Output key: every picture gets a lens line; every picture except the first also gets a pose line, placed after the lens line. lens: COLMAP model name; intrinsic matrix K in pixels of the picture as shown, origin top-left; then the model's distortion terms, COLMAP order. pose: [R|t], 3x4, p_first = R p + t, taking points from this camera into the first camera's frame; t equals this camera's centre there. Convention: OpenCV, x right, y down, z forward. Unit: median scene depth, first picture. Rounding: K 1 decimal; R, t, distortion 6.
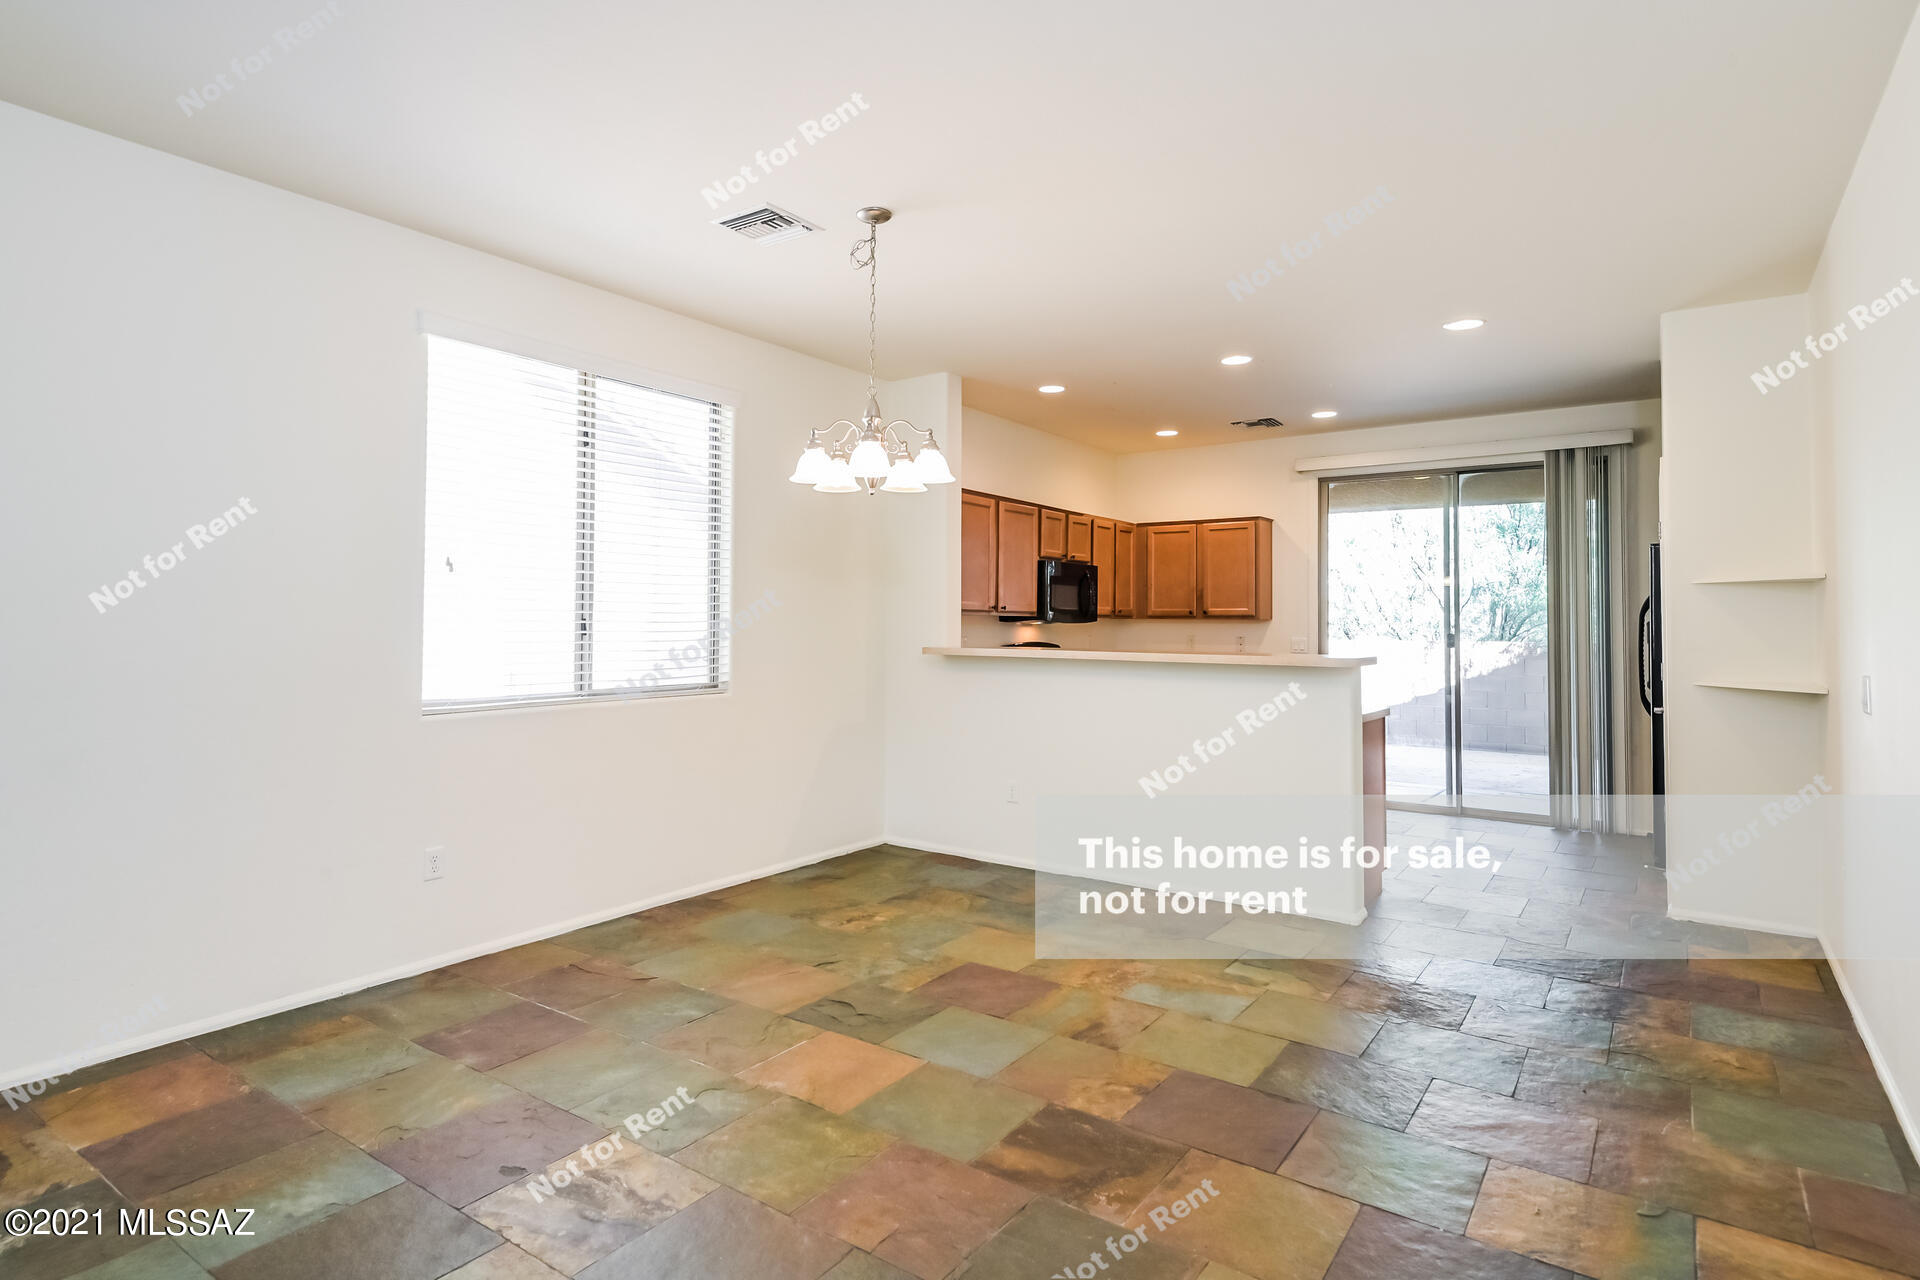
lens RADIAL K [[1015.6, 0, 933.1], [0, 1015.6, 597.6], [0, 0, 1]] dist [0.012910, -0.001044]
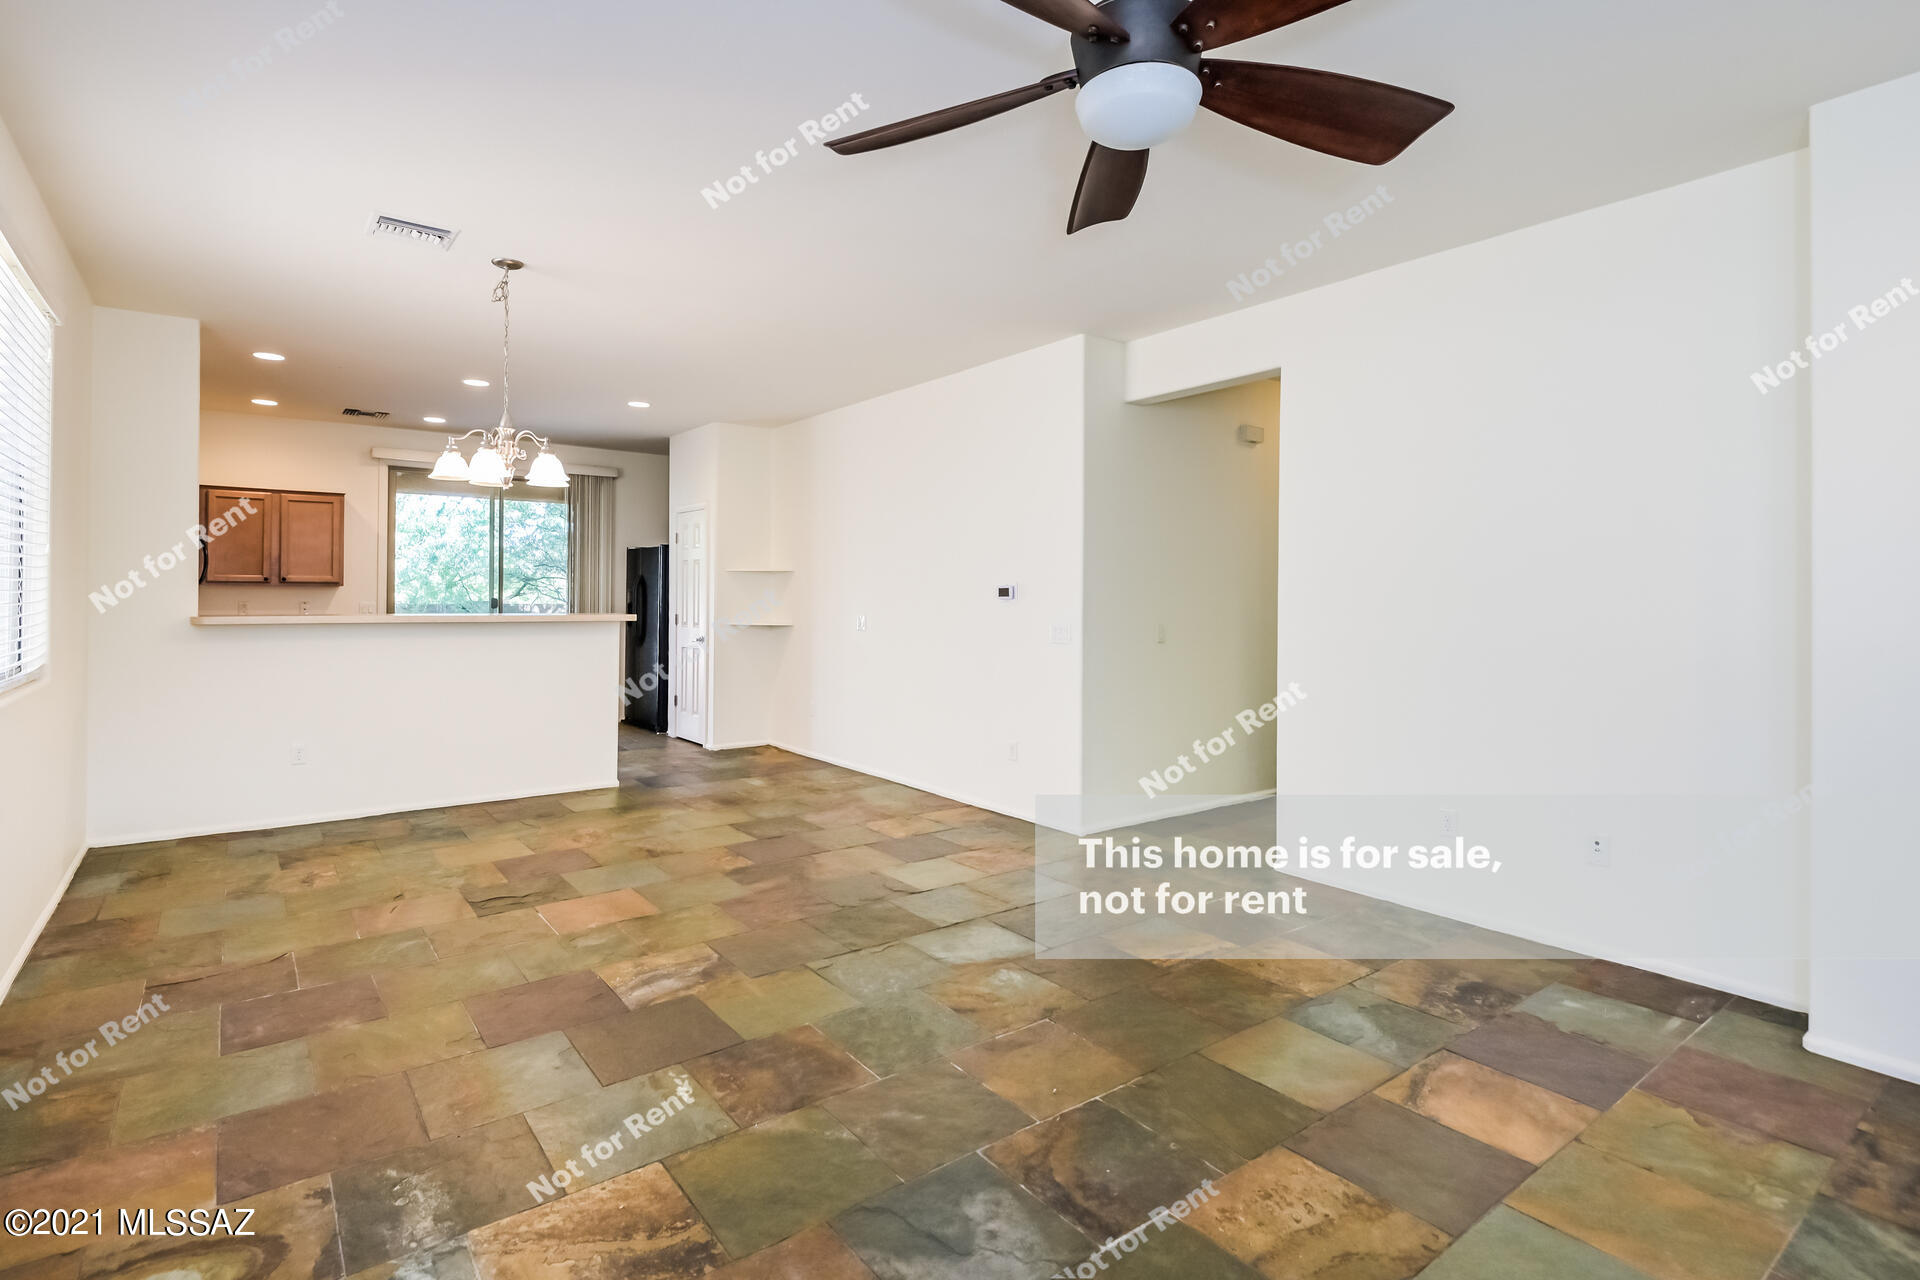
lens RADIAL K [[930.4, 0, 960.0], [0, 930.4, 640.0], [0, 0, 1]] dist [0.000255, -0.001358]
pose [[0.284001, -0.048893, 0.957577, -0.902003], [-0.031824, 0.997668, 0.060378, -0.006730], [-0.958296, -0.047621, 0.281783, 0.125270]]
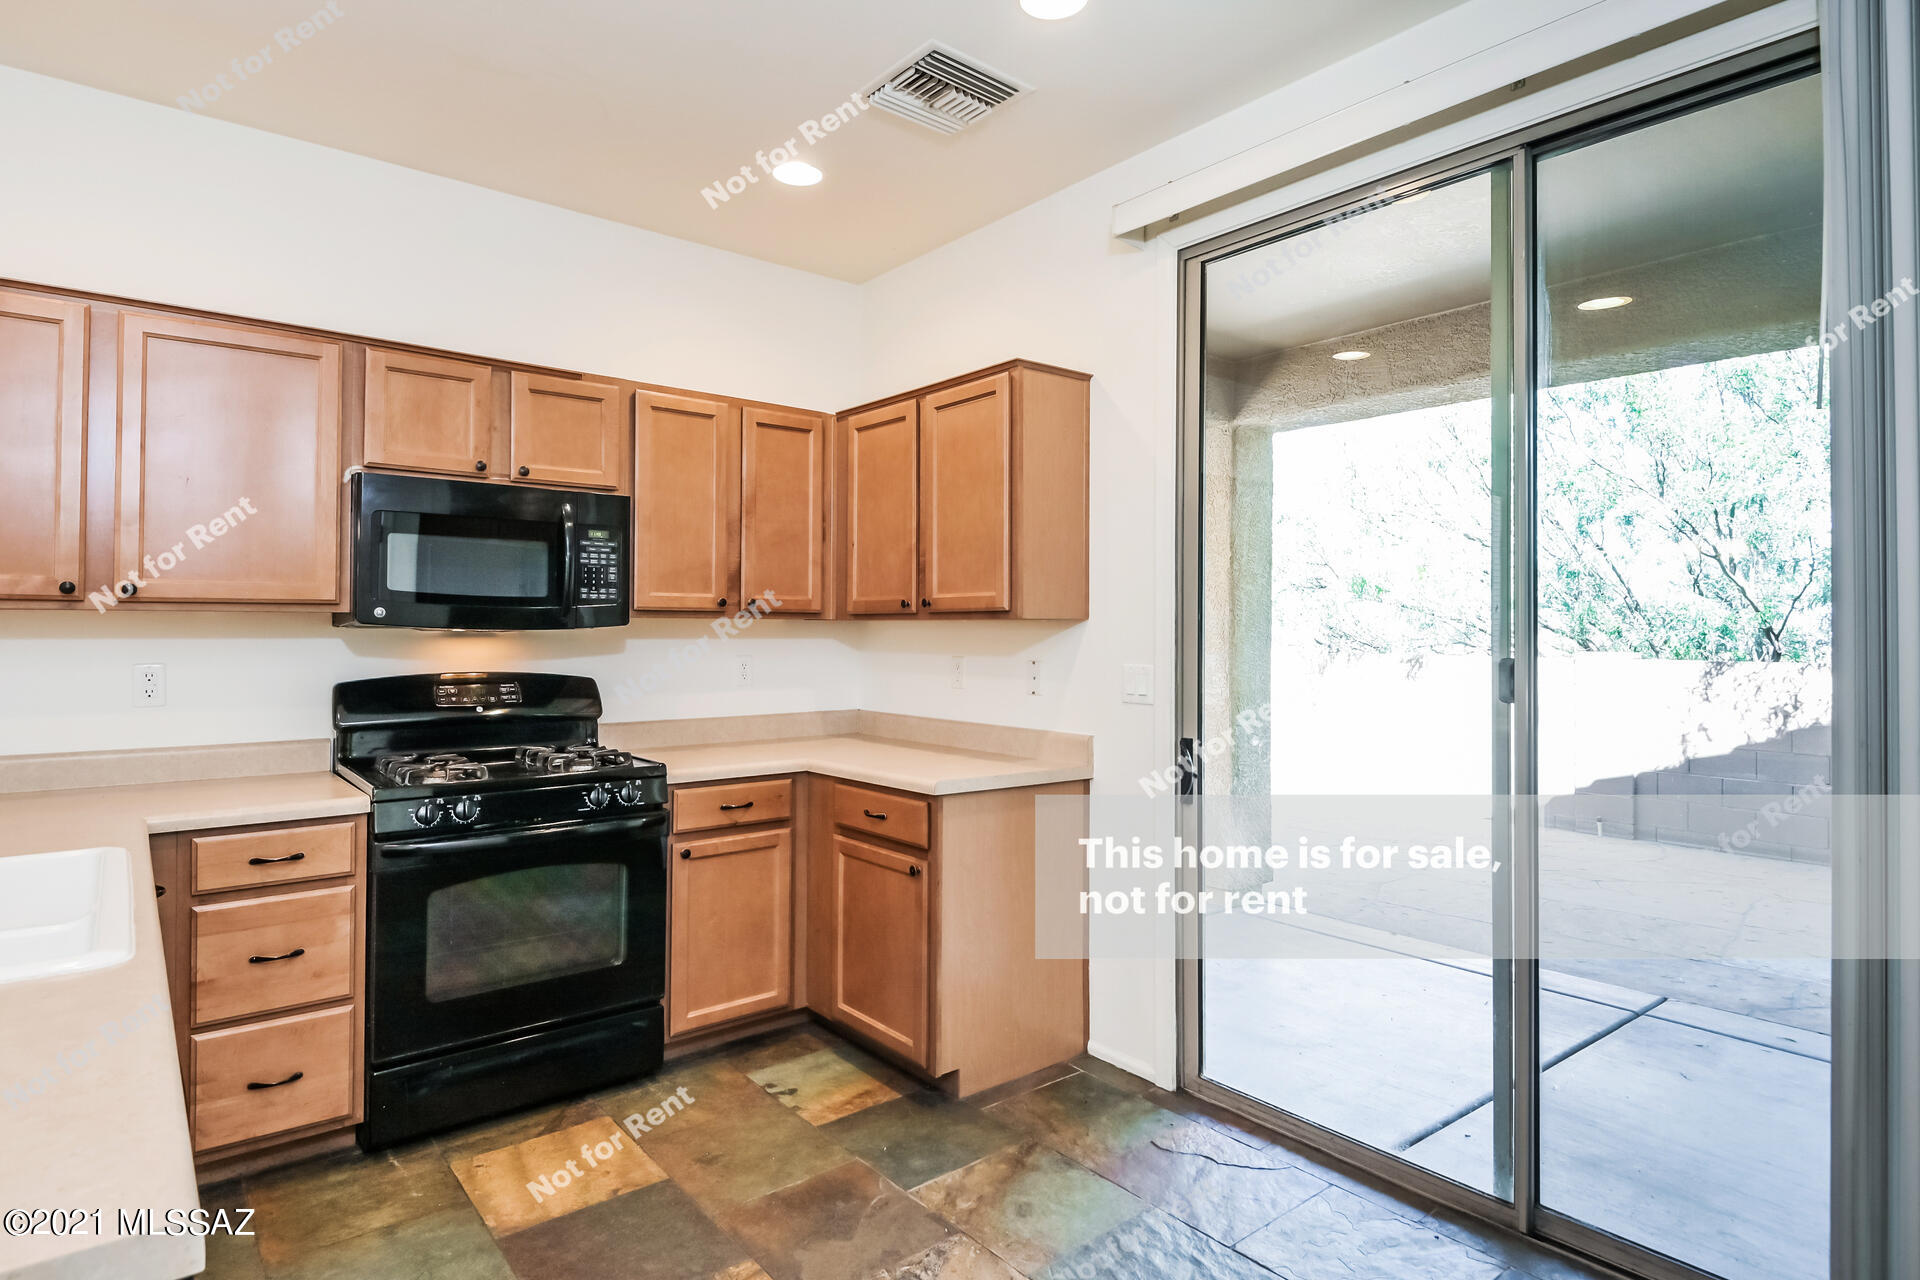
lens RADIAL K [[1037.0, 0, 955.7], [0, 1037.0, 618.7], [0, 0, 1]] dist [0.001078, -0.001397]
pose [[0.967646, -0.005162, -0.252260, 0.774620], [0.008287, 0.999902, 0.011326, 0.031643], [0.252177, -0.013049, 0.967593, 1.169077]]
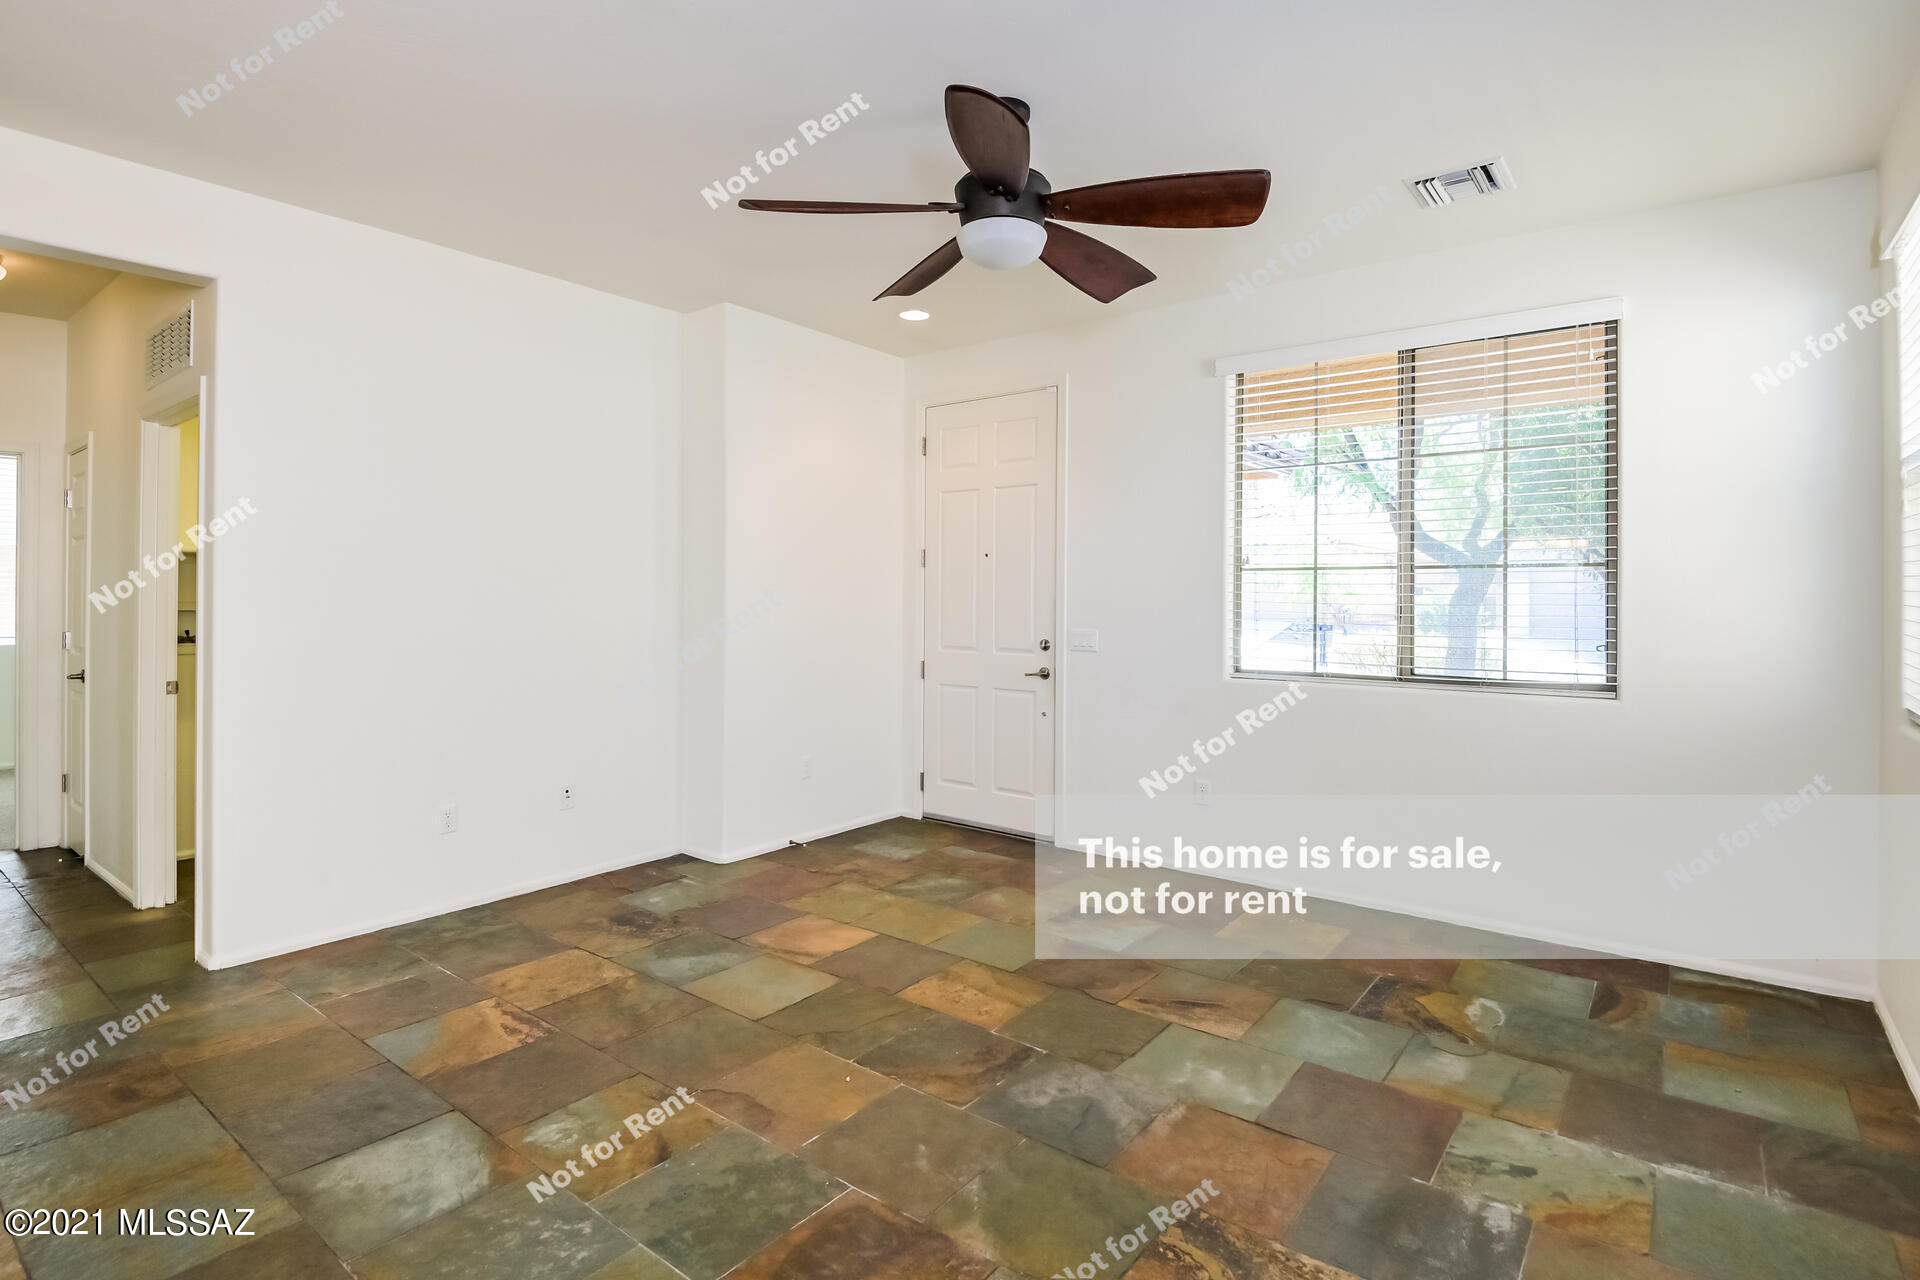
lens RADIAL K [[958.7, 0, 943.6], [0, 958.7, 608.6], [0, 0, 1]] dist [-0.002356, -0.001759]
pose [[-0.999227, -0.009211, 0.038230, -0.376812], [-0.009610, 0.999901, -0.010279, 0.013314], [-0.038132, -0.010638, -0.999216, 0.903790]]
